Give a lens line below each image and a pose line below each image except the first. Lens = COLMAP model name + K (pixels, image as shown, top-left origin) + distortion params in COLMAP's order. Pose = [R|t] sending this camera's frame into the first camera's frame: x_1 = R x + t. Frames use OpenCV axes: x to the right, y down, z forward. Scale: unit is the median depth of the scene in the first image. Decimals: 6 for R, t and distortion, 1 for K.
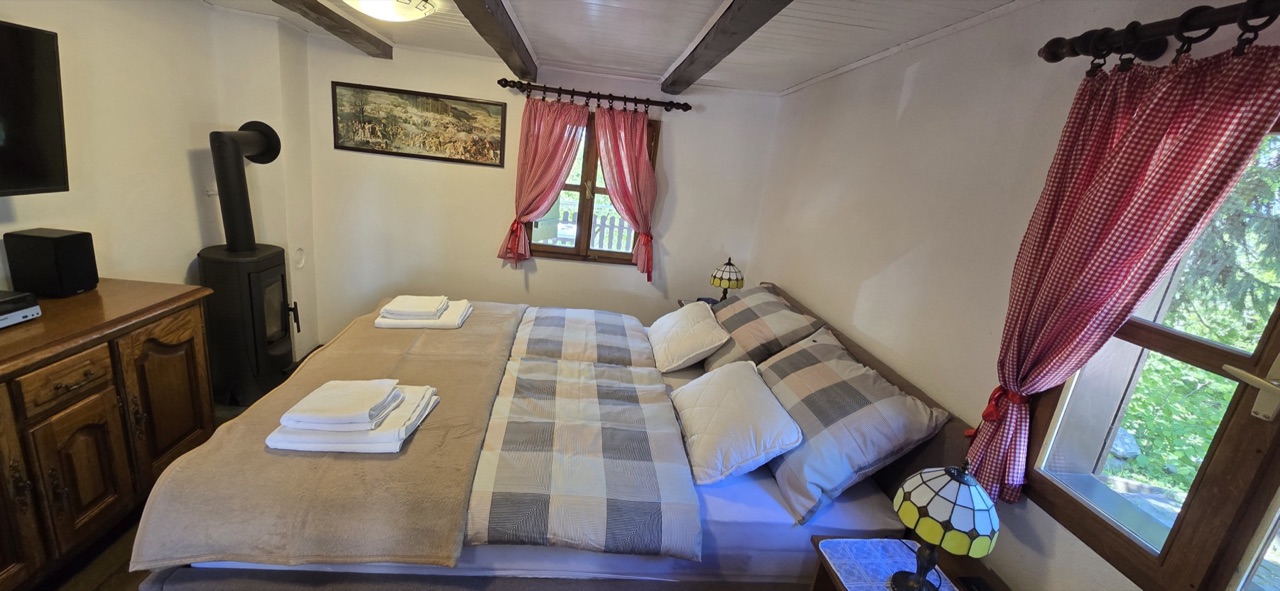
lens RADIAL K [[522.5, 0, 633.1], [0, 522.5, 294.6], [0, 0, 1]] dist [-0.001142, 0.000095]
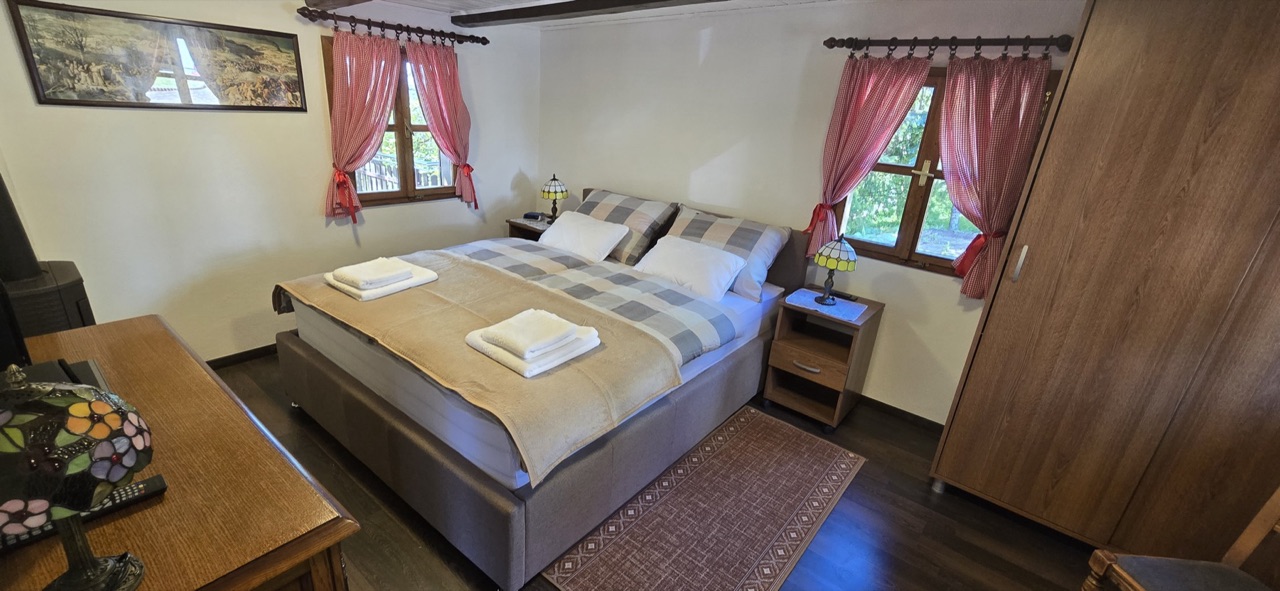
lens RADIAL K [[520.5, 0, 632.4], [0, 520.5, 296.0], [0, 0, 1]] dist [-0.001725, 0.000602]
pose [[0.698644, -0.310326, 0.644666, -0.559768], [0.197724, 0.949692, 0.242877, -0.059395], [-0.687605, -0.042219, 0.724856, -0.016442]]
